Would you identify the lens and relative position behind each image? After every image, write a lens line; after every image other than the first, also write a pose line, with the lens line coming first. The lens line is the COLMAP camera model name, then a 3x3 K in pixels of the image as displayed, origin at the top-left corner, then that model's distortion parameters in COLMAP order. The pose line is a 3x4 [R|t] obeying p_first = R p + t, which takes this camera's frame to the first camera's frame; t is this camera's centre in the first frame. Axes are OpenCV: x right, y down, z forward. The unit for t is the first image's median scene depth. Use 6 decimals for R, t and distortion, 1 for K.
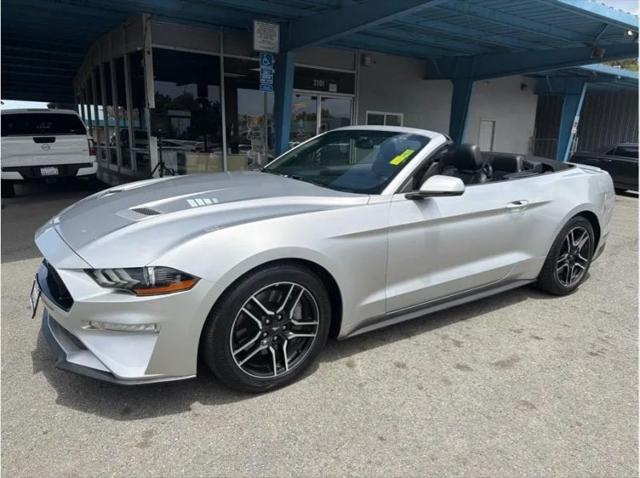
lens RADIAL K [[454.7, 0, 320.1], [0, 454.7, 236.6], [0, 0, 1]] dist [0.051265, -0.069324]
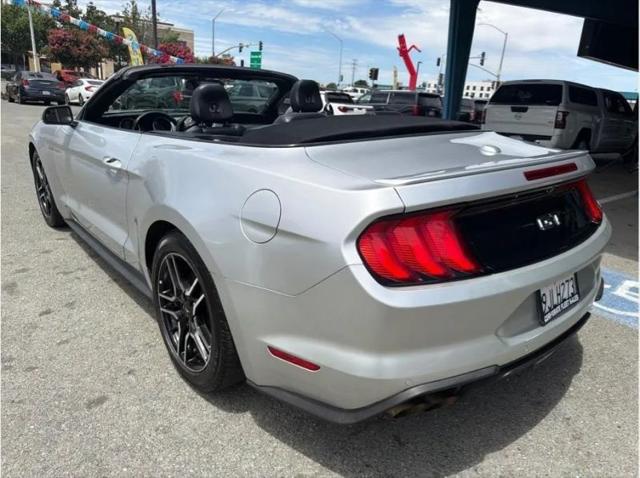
lens RADIAL K [[461.3, 0, 319.1], [0, 461.3, 240.6], [0, 0, 1]] dist [0.000758, -0.000429]
pose [[0.108327, 0.295778, -0.949095, 1.070052], [-0.263818, 0.929034, 0.259415, -0.207824], [0.958470, 0.222287, 0.178671, 1.079186]]
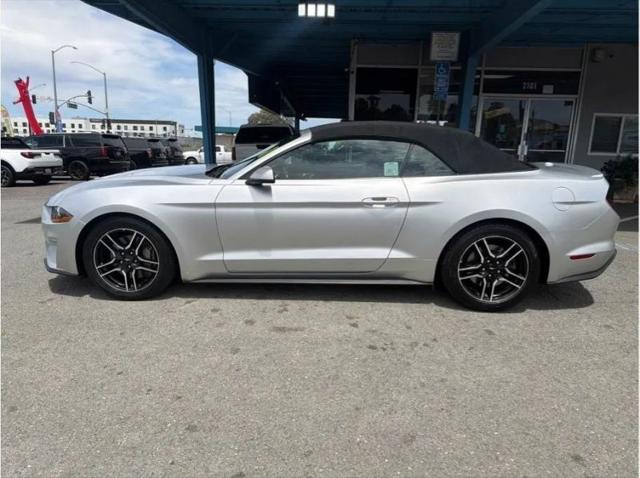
lens RADIAL K [[454.7, 0, 320.1], [0, 454.7, 236.6], [0, 0, 1]] dist [0.051265, -0.069324]
pose [[0.802266, 0.116381, -0.585512, 0.831312], [-0.129199, 0.991416, 0.020035, 0.006921], [0.582818, 0.059574, 0.810416, 0.080481]]
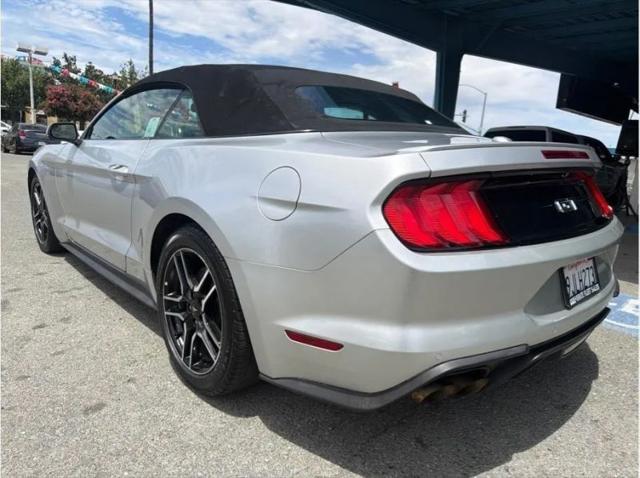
lens RADIAL K [[459.6, 0, 320.0], [0, 459.6, 239.0], [0, 0, 1]] dist [0.005199, -0.003336]
pose [[0.133337, 0.182089, -0.974200, 1.071076], [-0.264176, 0.953942, 0.142145, -0.137996], [0.955213, 0.238407, 0.175299, 1.071156]]
